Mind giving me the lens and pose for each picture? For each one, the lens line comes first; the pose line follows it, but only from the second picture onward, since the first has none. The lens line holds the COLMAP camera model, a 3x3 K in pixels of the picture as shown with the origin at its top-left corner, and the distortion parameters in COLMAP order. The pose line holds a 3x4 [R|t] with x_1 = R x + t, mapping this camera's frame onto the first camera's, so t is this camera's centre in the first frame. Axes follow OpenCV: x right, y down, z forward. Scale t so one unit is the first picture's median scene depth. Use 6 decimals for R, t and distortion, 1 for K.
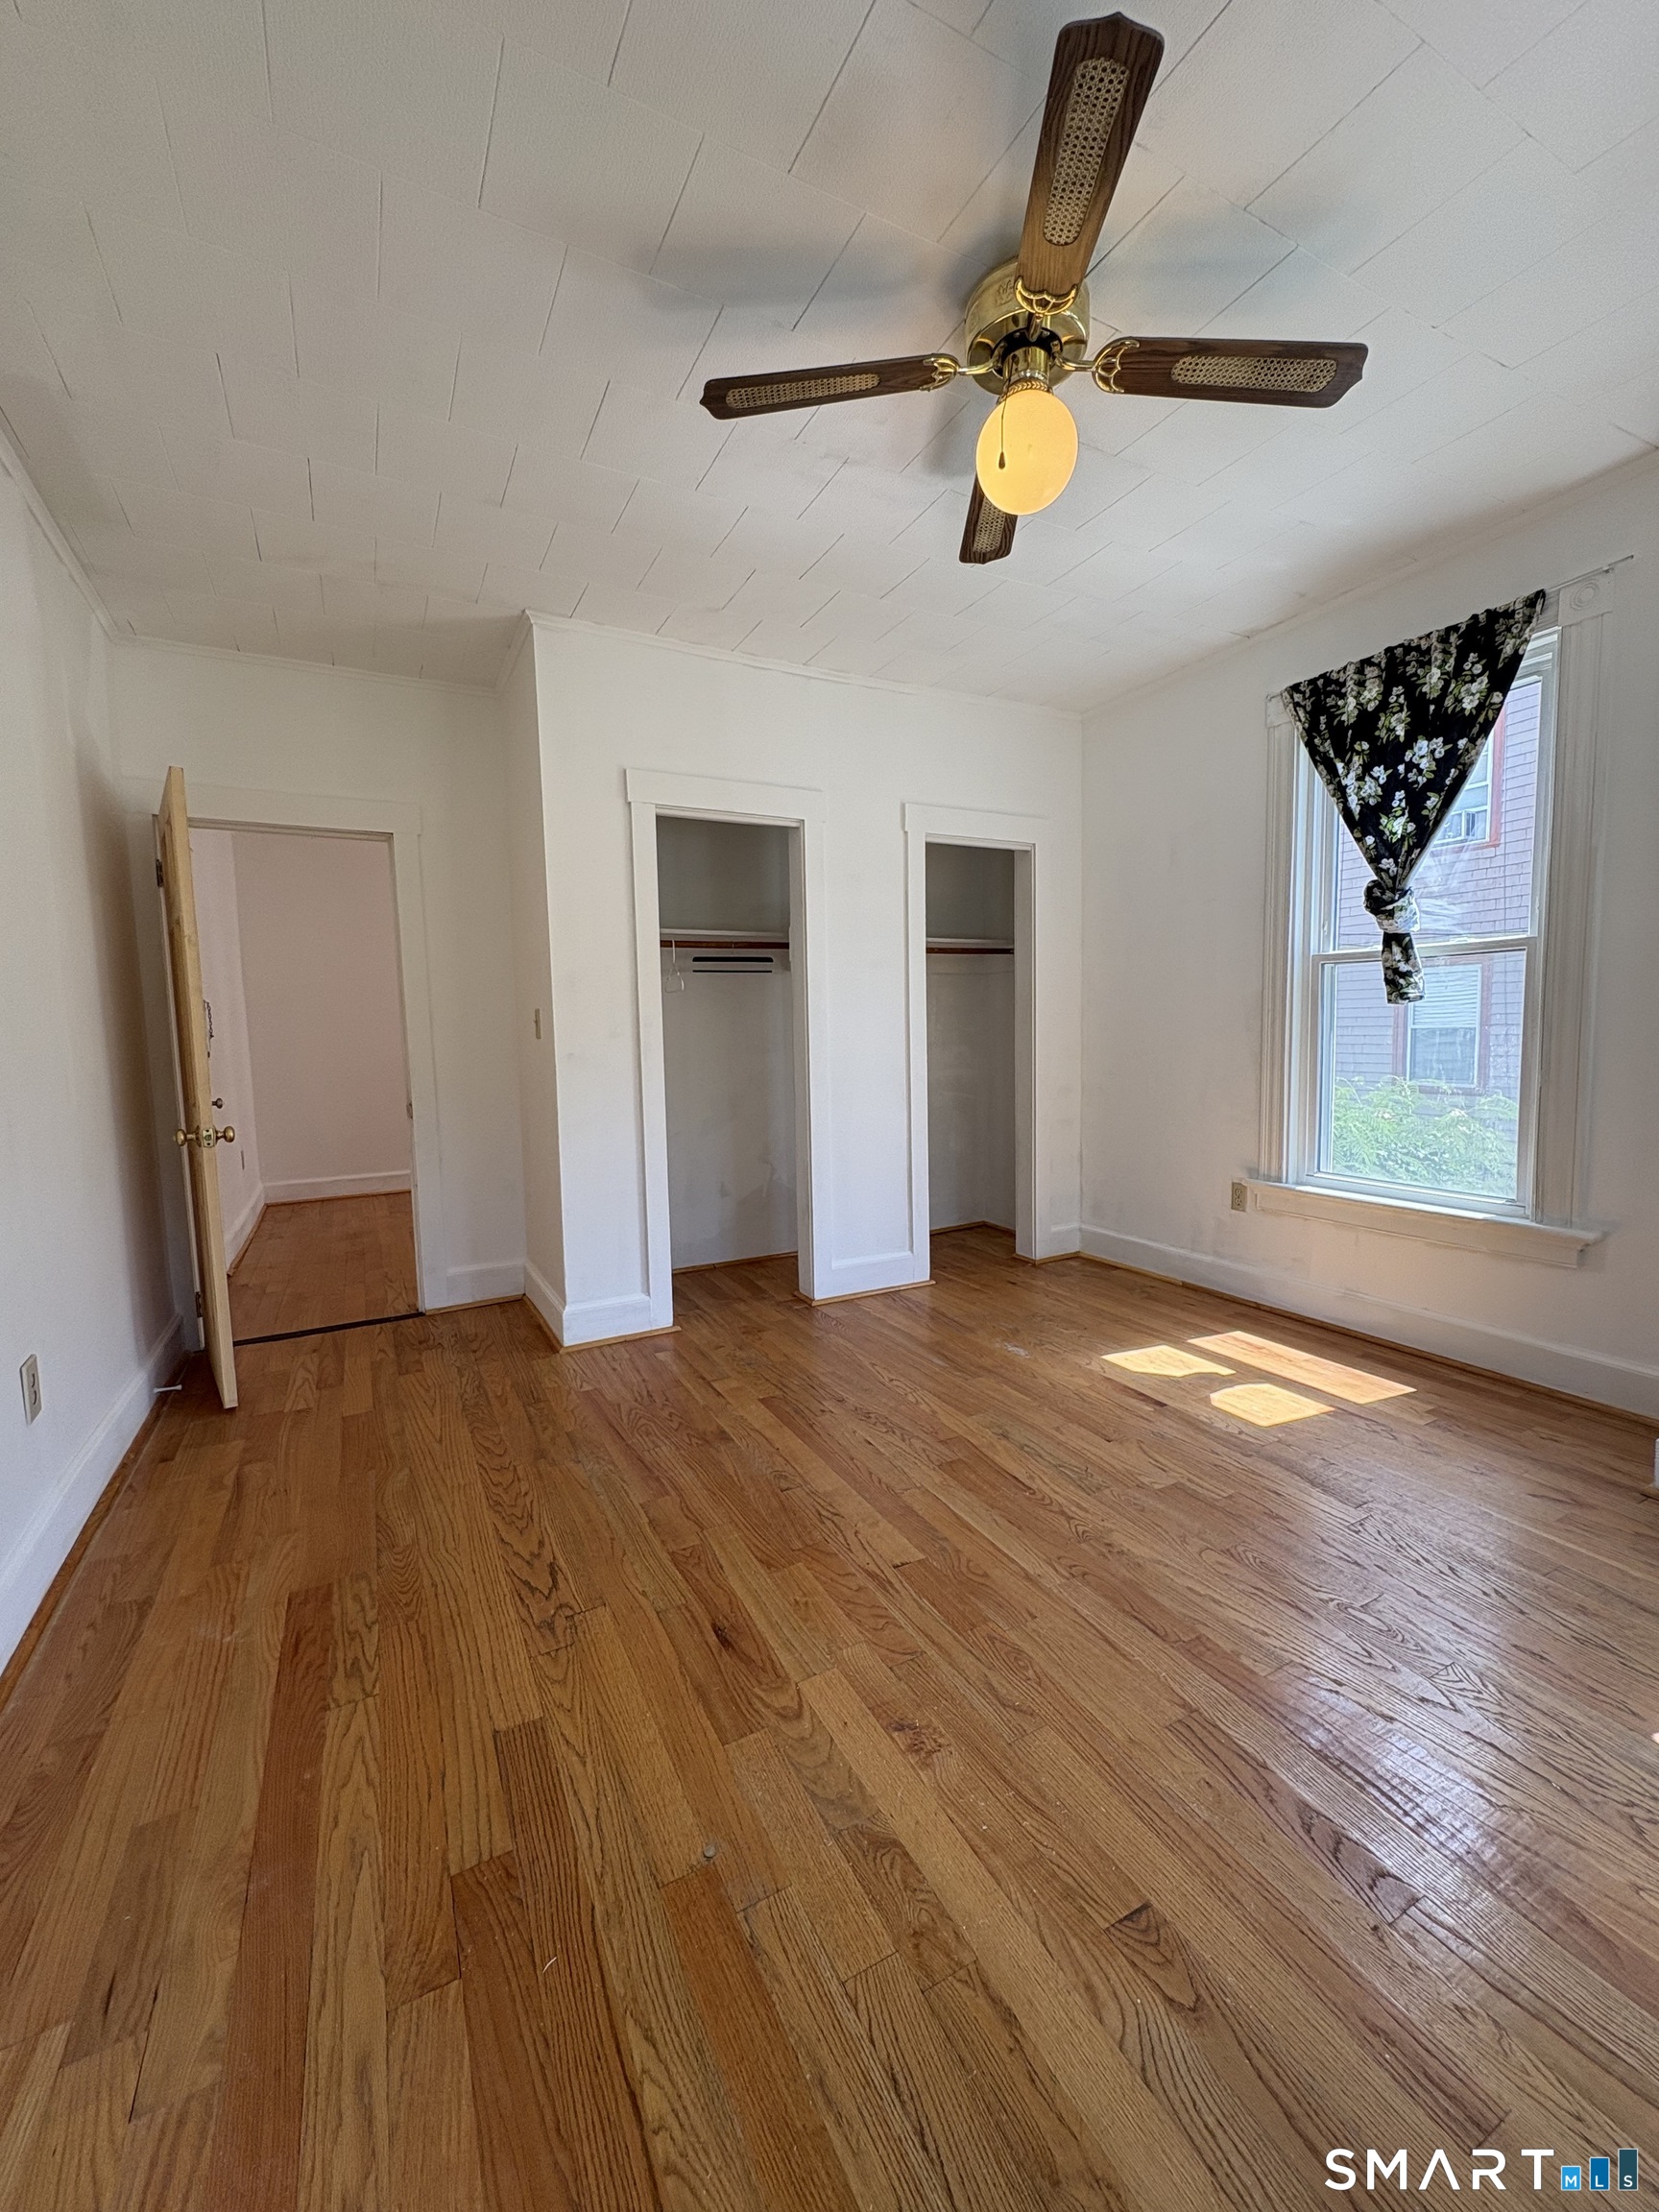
lens RADIAL K [[880.3, 0, 830.5], [0, 880.3, 1108.0], [0, 0, 1]] dist [0.000855, 0.000150]
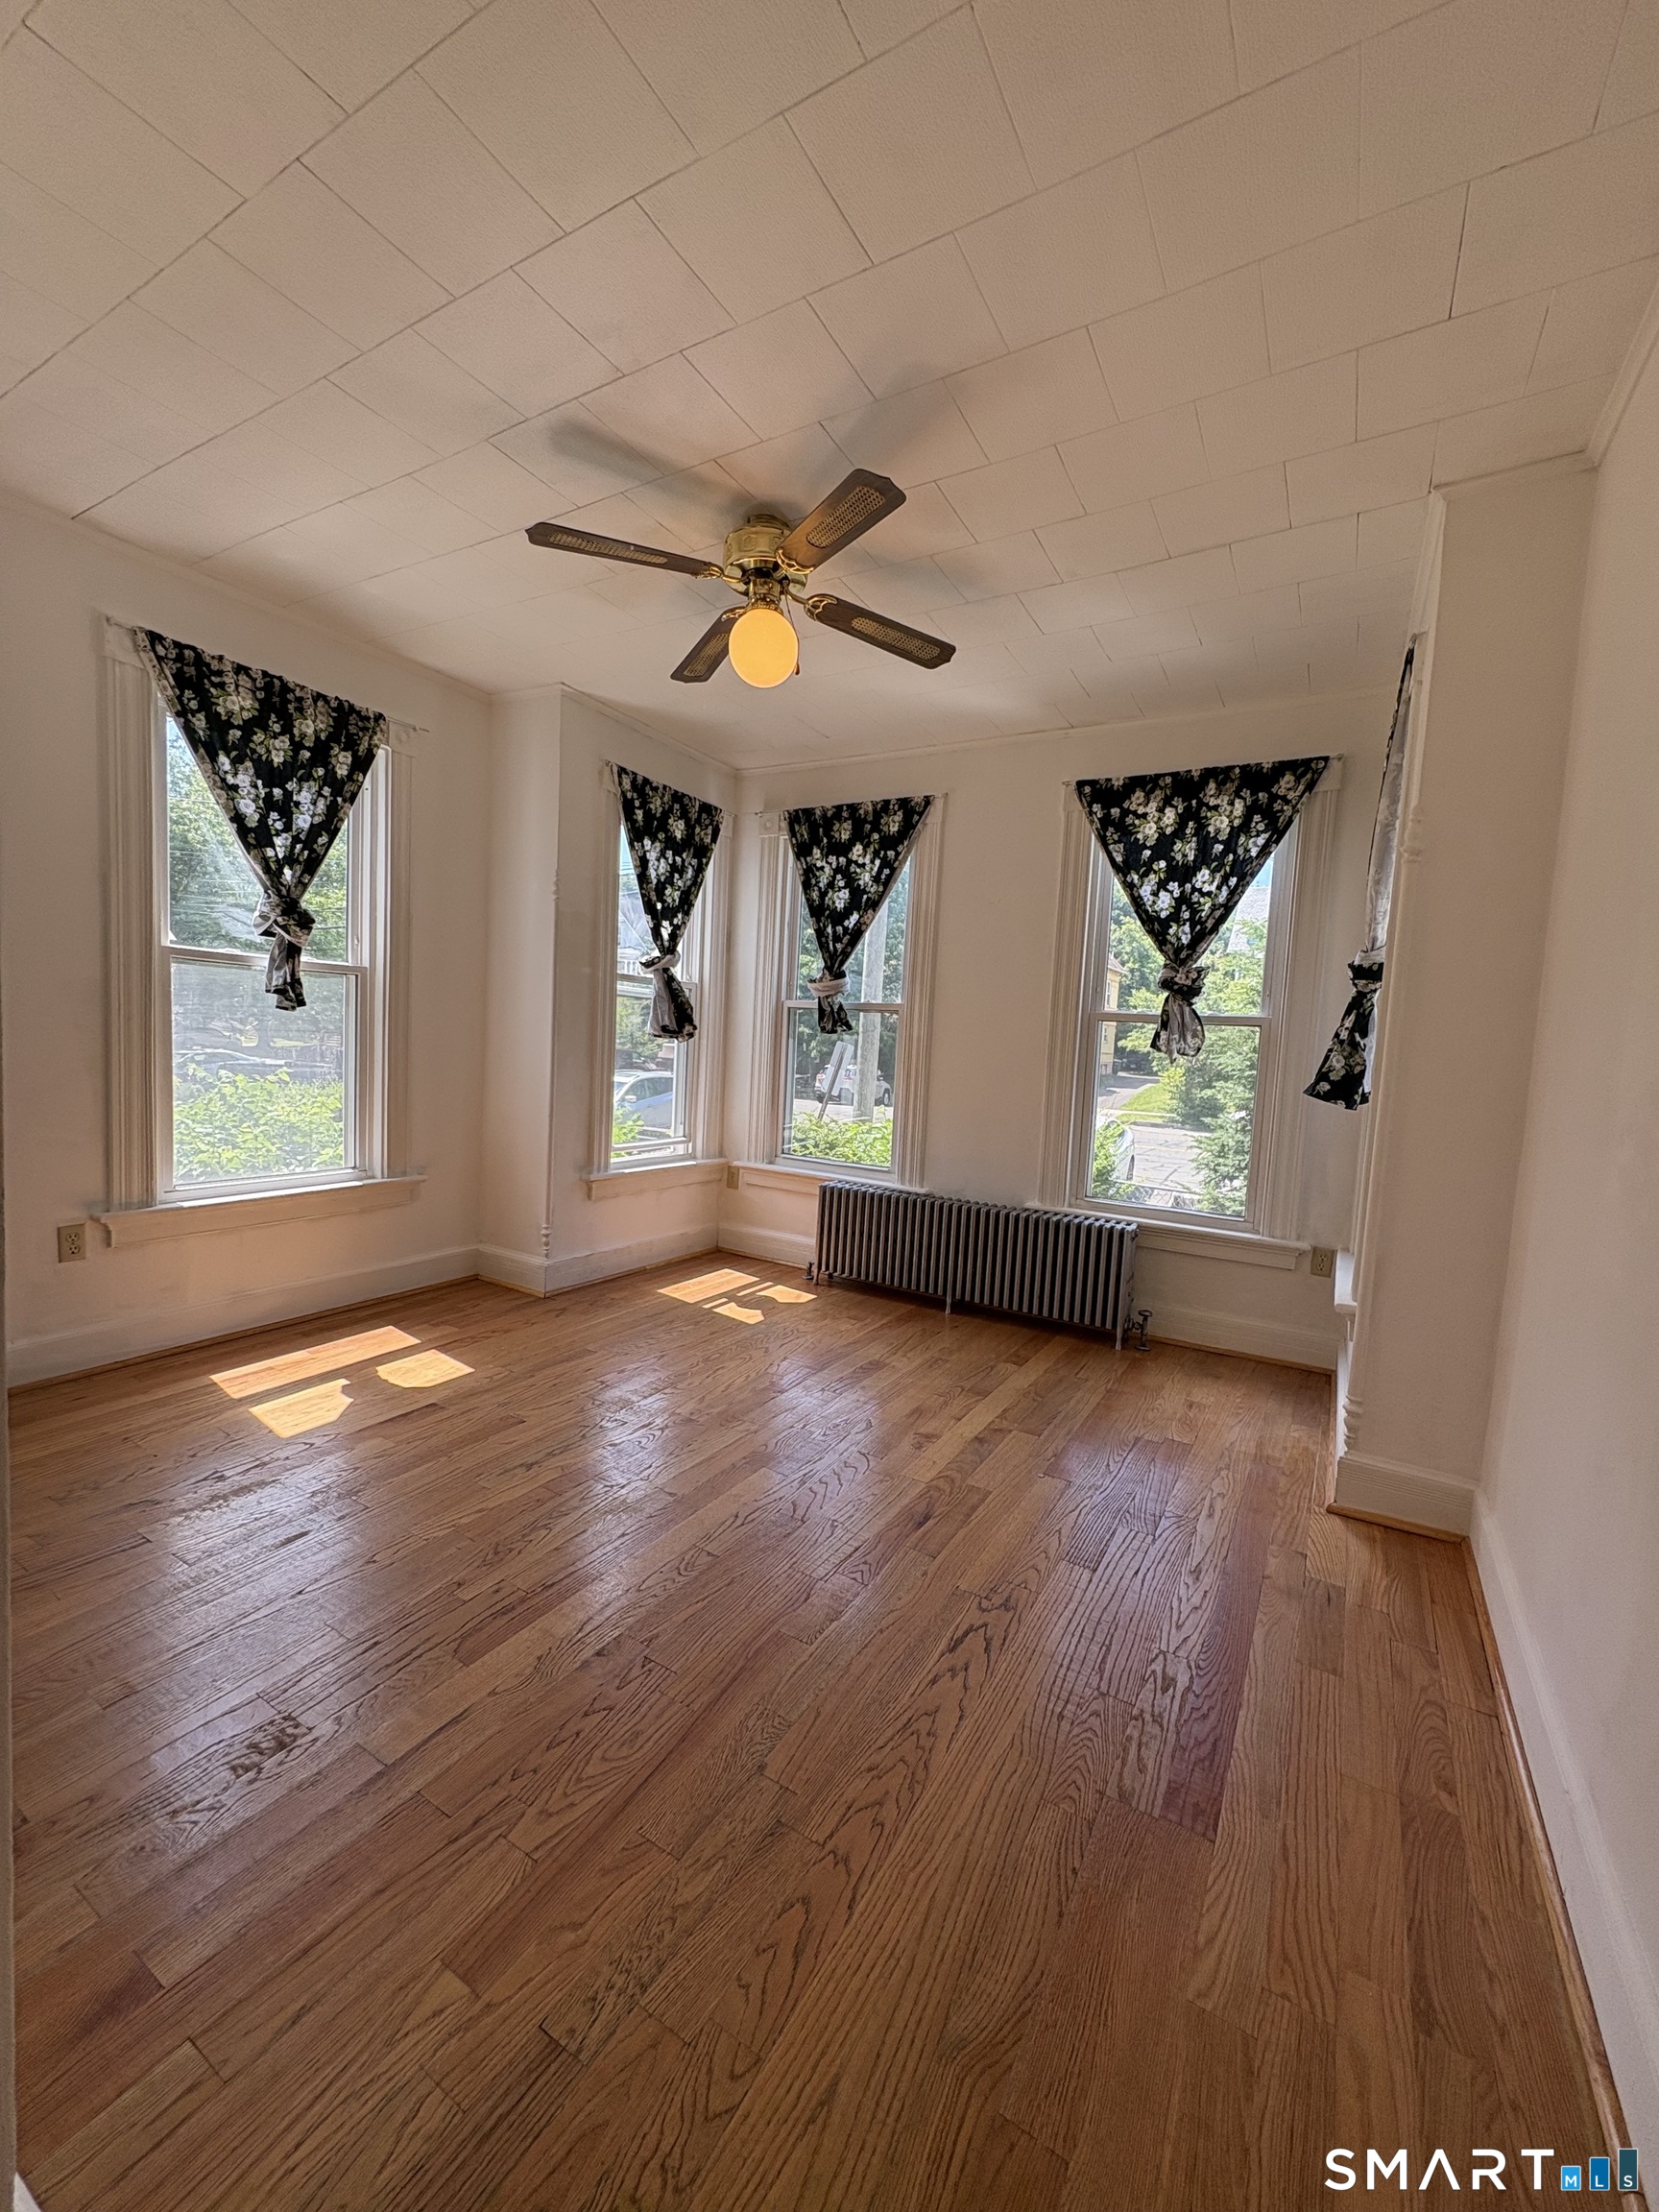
lens RADIAL K [[880.3, 0, 830.5], [0, 880.3, 1108.0], [0, 0, 1]] dist [0.000855, 0.000150]
pose [[-0.523687, -0.070977, 0.848949, -0.700072], [0.039598, 0.993418, 0.107482, -0.096285], [-0.850990, 0.089903, -0.517430, 1.089816]]
